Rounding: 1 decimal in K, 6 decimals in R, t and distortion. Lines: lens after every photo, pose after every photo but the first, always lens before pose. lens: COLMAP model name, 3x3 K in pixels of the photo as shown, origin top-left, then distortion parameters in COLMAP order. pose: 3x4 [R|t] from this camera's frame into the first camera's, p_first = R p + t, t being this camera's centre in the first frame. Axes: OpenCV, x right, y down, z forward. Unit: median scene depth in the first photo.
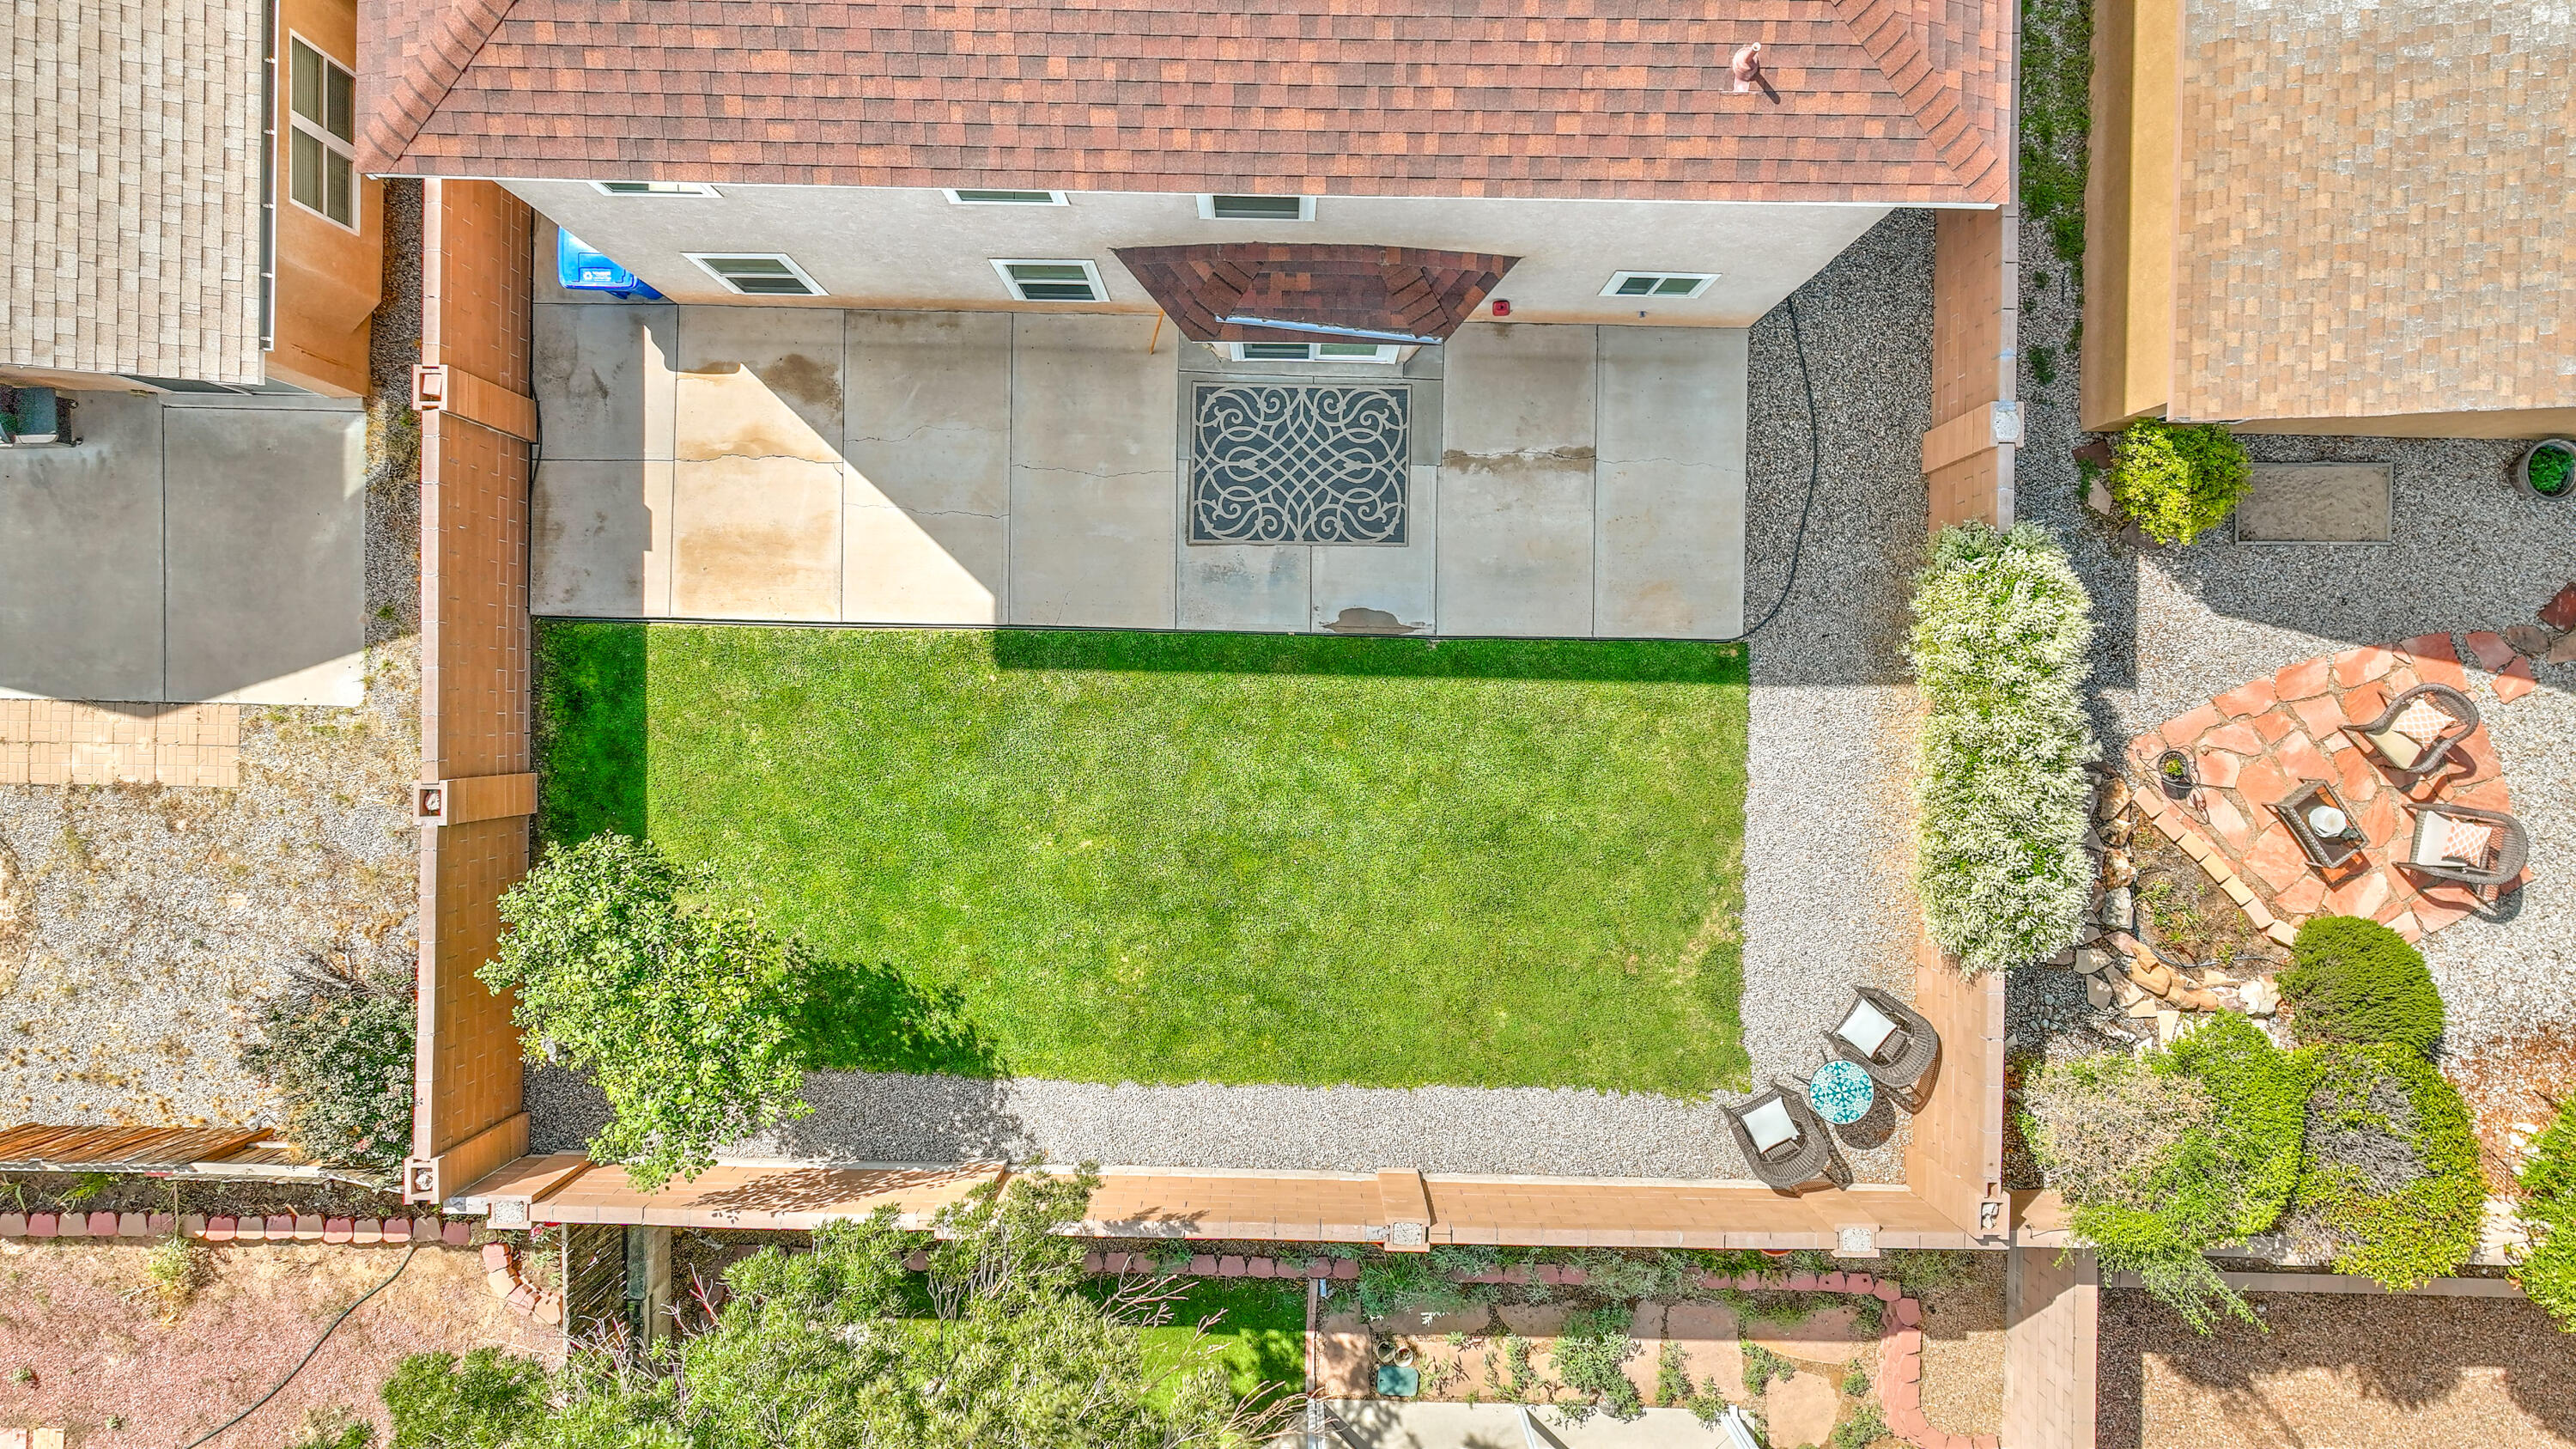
lens RADIAL K [[1812.1, 0, 1288.5], [0, 1812.1, 717.3], [0, 0, 1]] dist [0.008196, 0.006099]
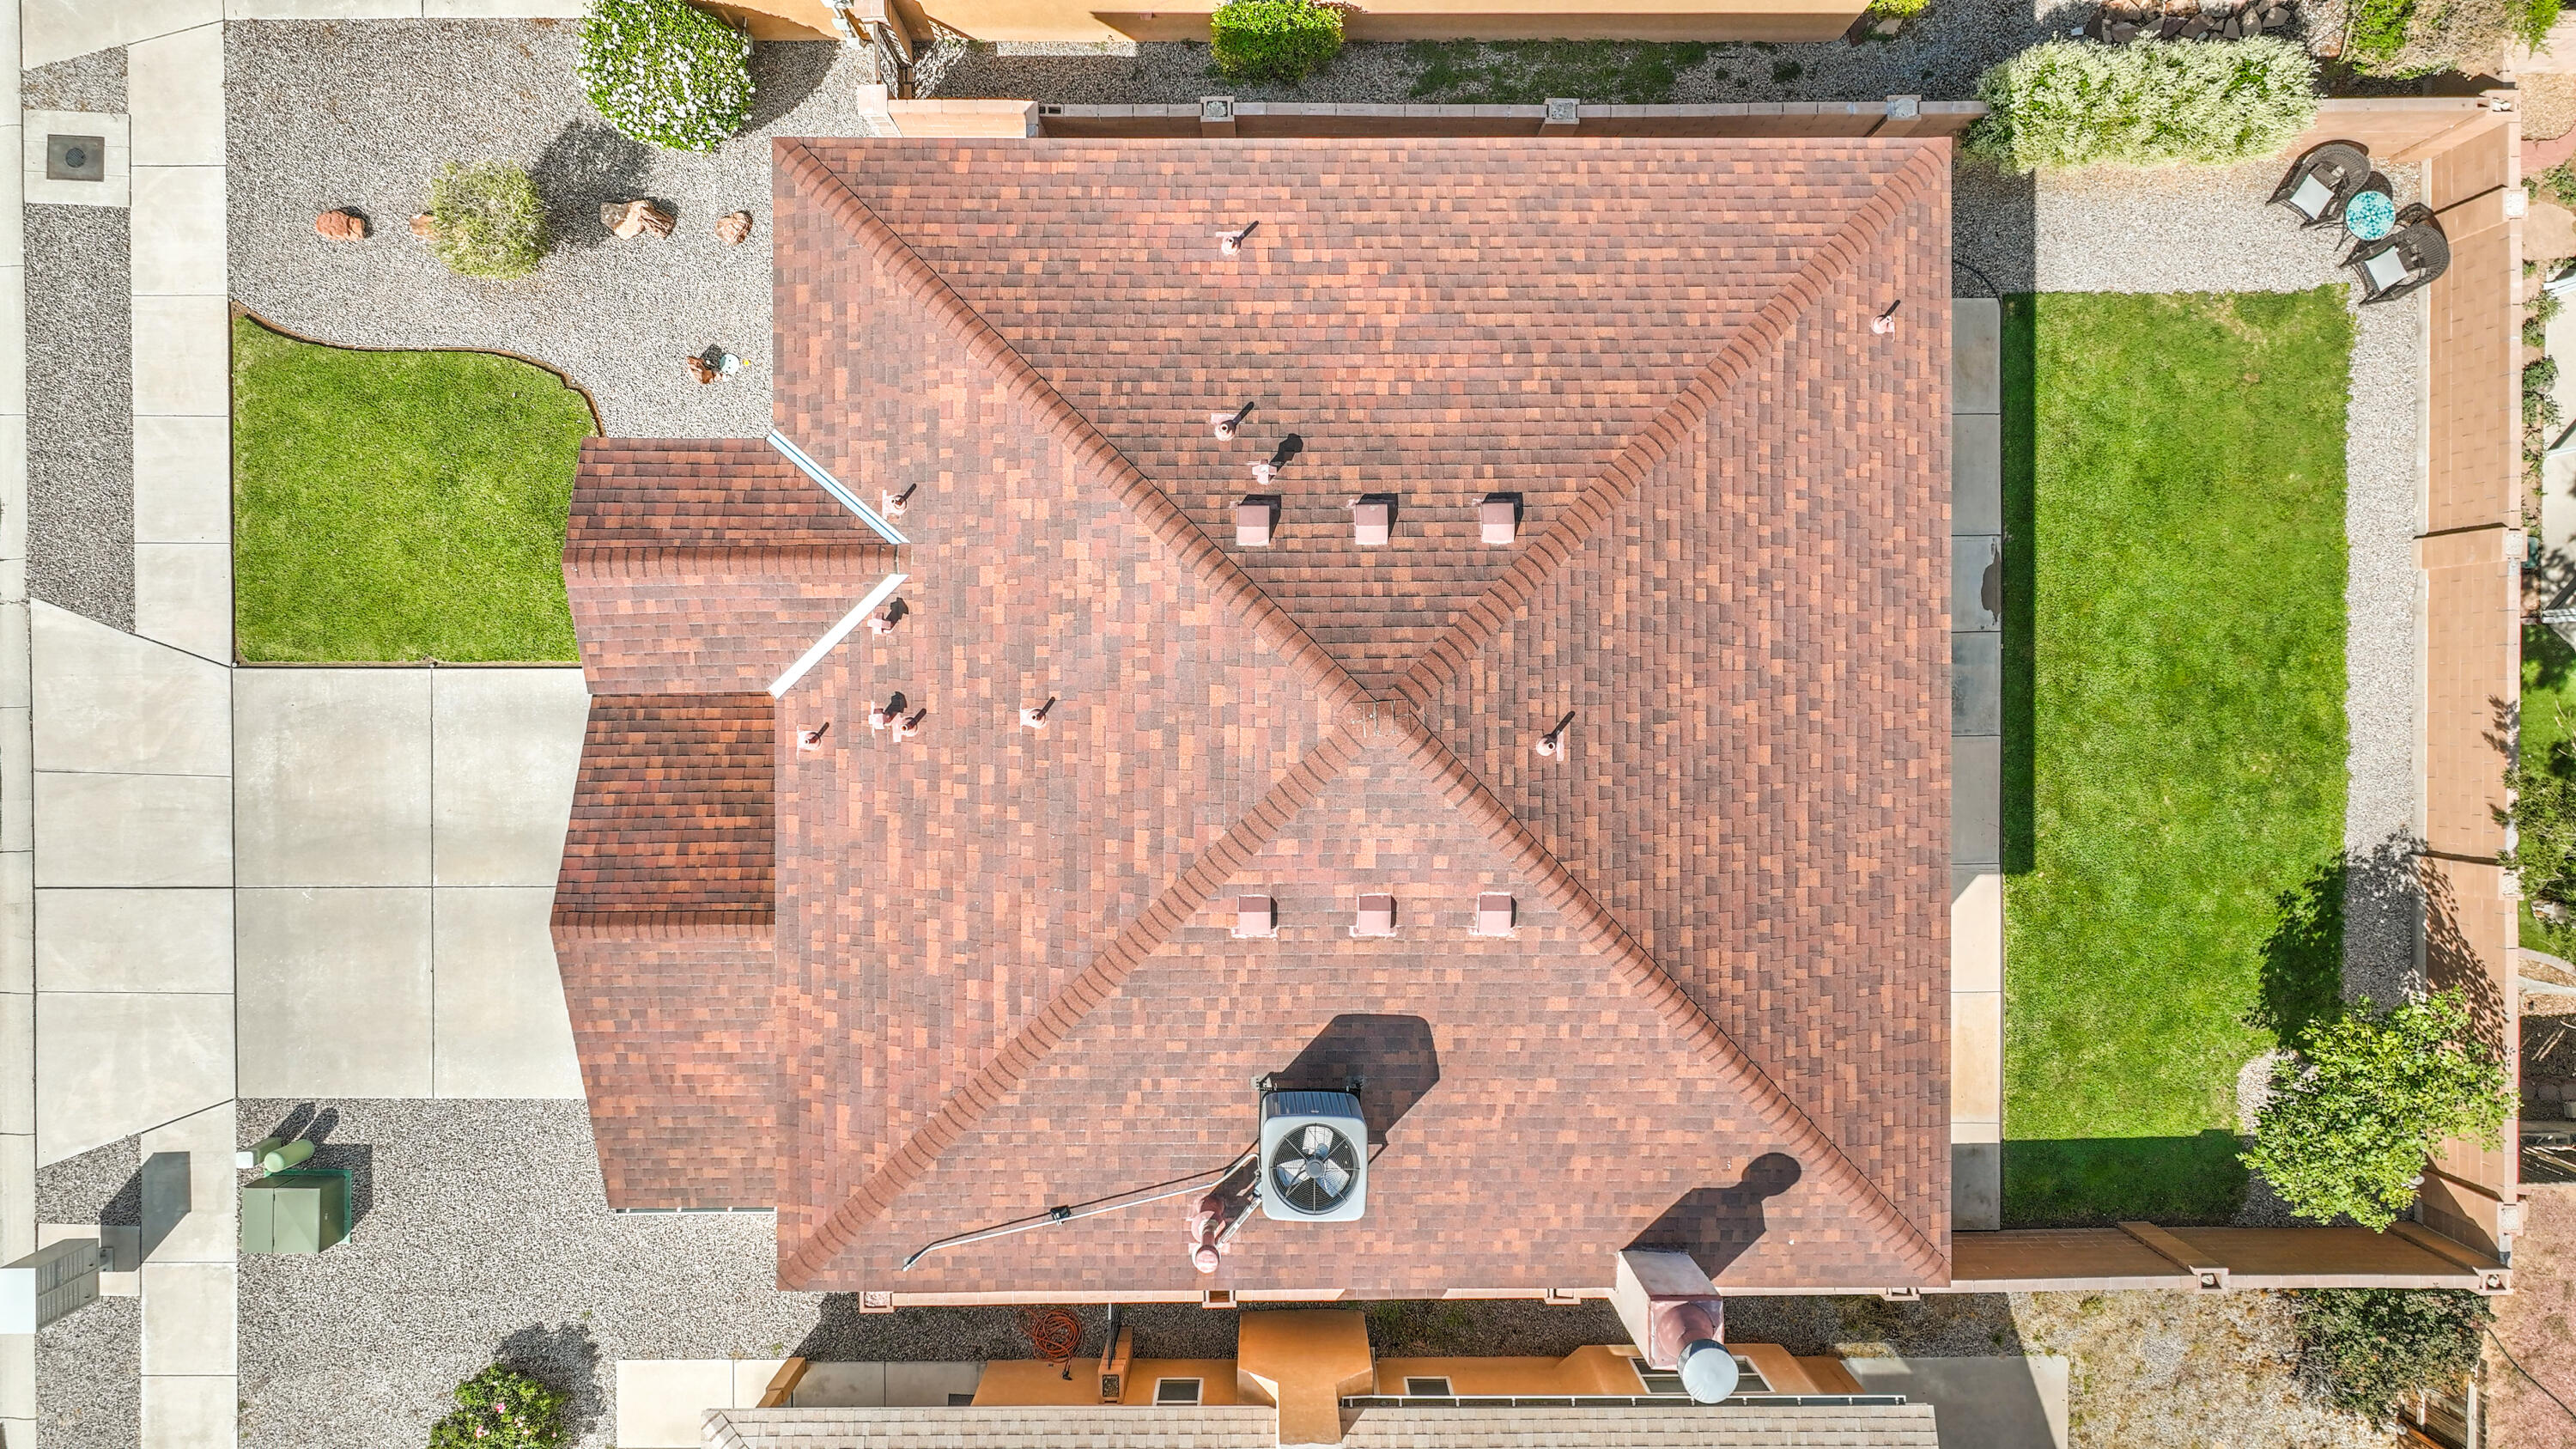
lens RADIAL K [[1812.1, 0, 1288.5], [0, 1812.1, 717.3], [0, 0, 1]] dist [0.008196, 0.006099]
pose [[-0.023969, -0.999644, -0.011679, -0.021909], [0.999695, -0.024037, 0.005708, -0.568546], [-0.005987, -0.011538, 0.999916, -0.300821]]
